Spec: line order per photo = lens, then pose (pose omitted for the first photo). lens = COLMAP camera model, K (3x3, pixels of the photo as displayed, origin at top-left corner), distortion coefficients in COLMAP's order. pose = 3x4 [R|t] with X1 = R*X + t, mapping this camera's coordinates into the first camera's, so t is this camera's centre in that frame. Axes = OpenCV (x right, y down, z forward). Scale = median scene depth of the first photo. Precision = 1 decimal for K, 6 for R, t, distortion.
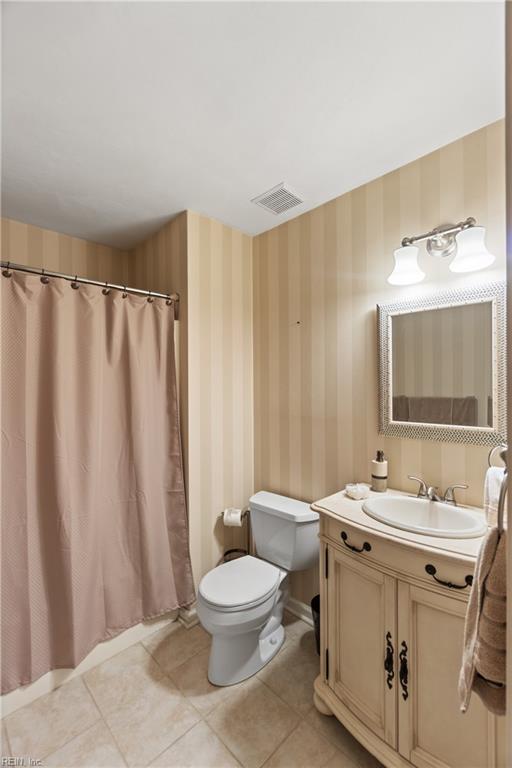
lens RADIAL K [[331.8, 0, 254.4], [0, 331.8, 389.8], [0, 0, 1]] dist [-0.001818, 0.000070]
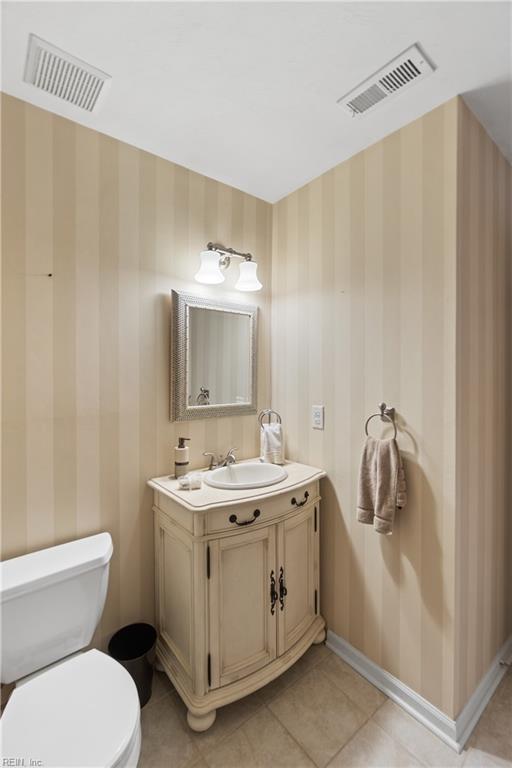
lens RADIAL K [[336.1, 0, 252.2], [0, 336.1, 378.0], [0, 0, 1]] dist [0.000981, -0.000308]
pose [[0.107111, -0.009959, 0.994197, -0.702027], [0.008790, 0.999920, 0.009069, -0.004275], [-0.994208, 0.007767, 0.107190, 0.768520]]
